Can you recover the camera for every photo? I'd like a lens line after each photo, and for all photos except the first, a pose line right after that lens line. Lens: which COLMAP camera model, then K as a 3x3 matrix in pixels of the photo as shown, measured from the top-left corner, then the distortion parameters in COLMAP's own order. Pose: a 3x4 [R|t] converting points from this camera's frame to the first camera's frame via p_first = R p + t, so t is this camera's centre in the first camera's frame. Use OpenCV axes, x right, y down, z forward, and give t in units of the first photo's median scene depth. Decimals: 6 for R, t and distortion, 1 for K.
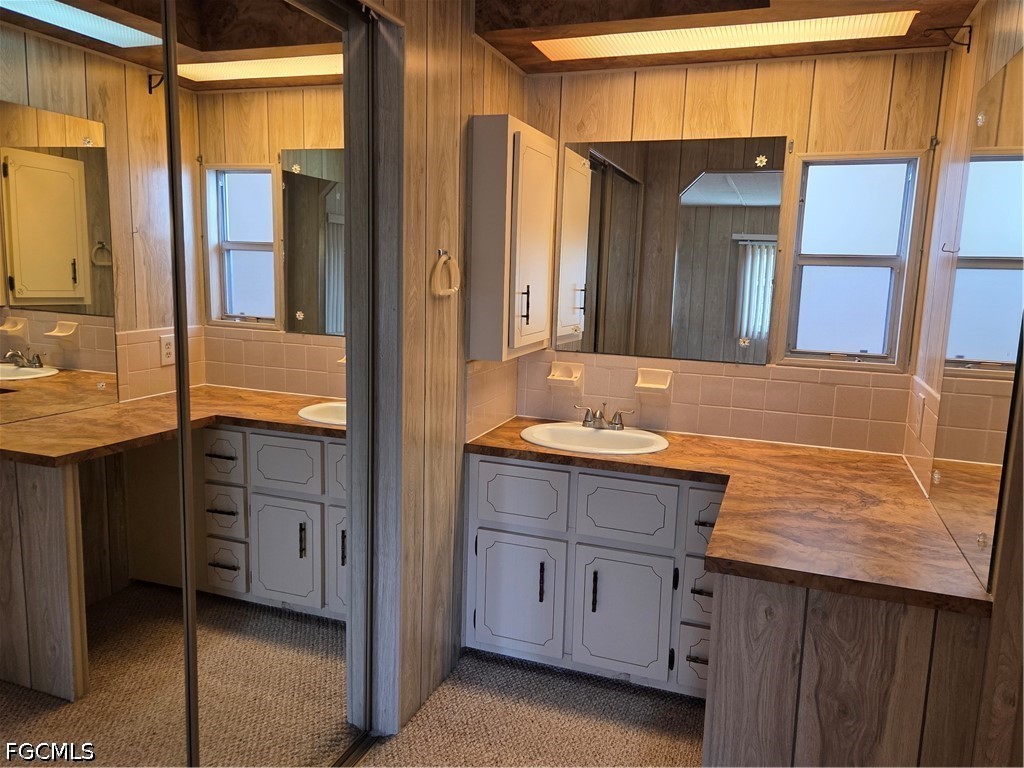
lens RADIAL K [[756.1, 0, 513.1], [0, 756.1, 388.2], [0, 0, 1]] dist [0.060629, -0.052287]
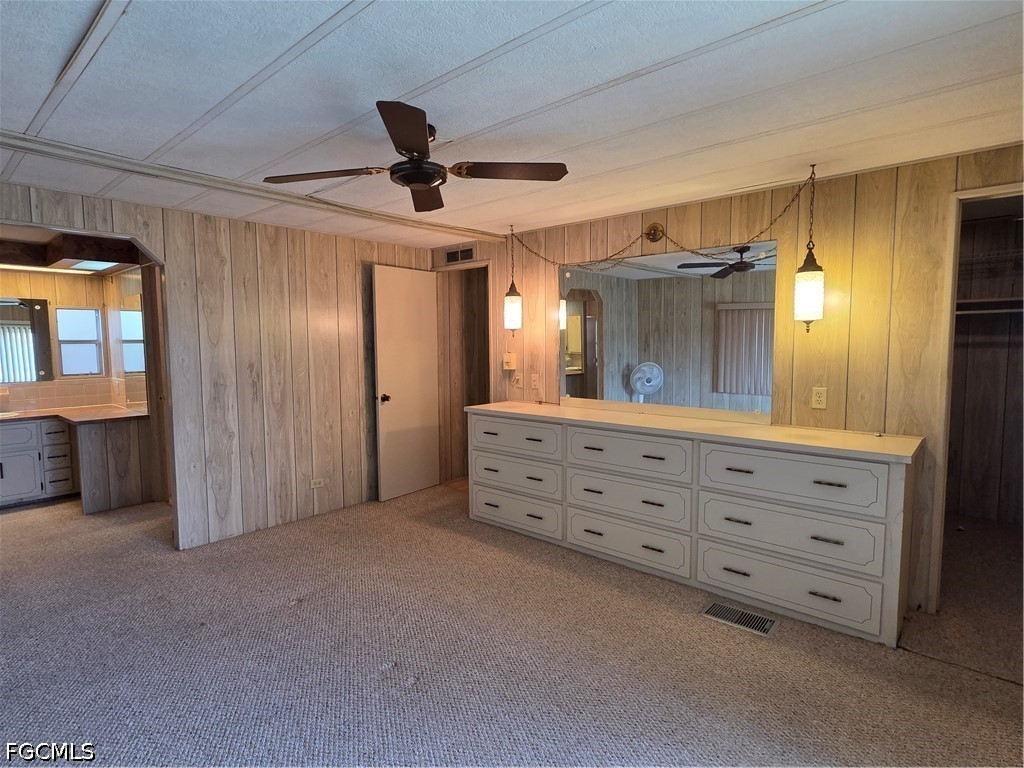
lens RADIAL K [[530.8, 0, 512.5], [0, 530.8, 383.8], [0, 0, 1]] dist [-0.005640, -0.001143]
pose [[0.351580, -0.105076, 0.930242, -0.932707], [0.166543, 0.984851, 0.048301, 0.180199], [-0.921225, 0.137944, 0.363753, -1.319959]]
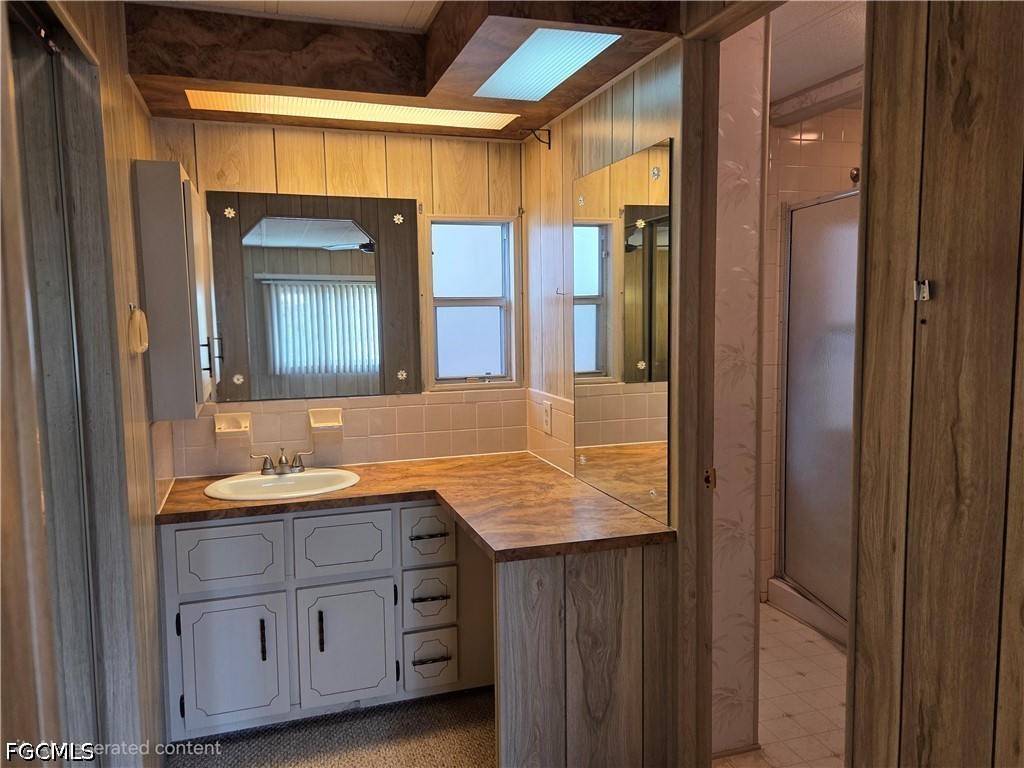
lens RADIAL K [[756.1, 0, 512.5], [0, 756.1, 382.2], [0, 0, 1]] dist [0.060629, -0.052287]
pose [[0.783135, -0.100387, 0.613695, -0.287228], [0.133524, 0.991011, -0.008282, -0.020264], [-0.607347, 0.088429, 0.789500, 0.008280]]
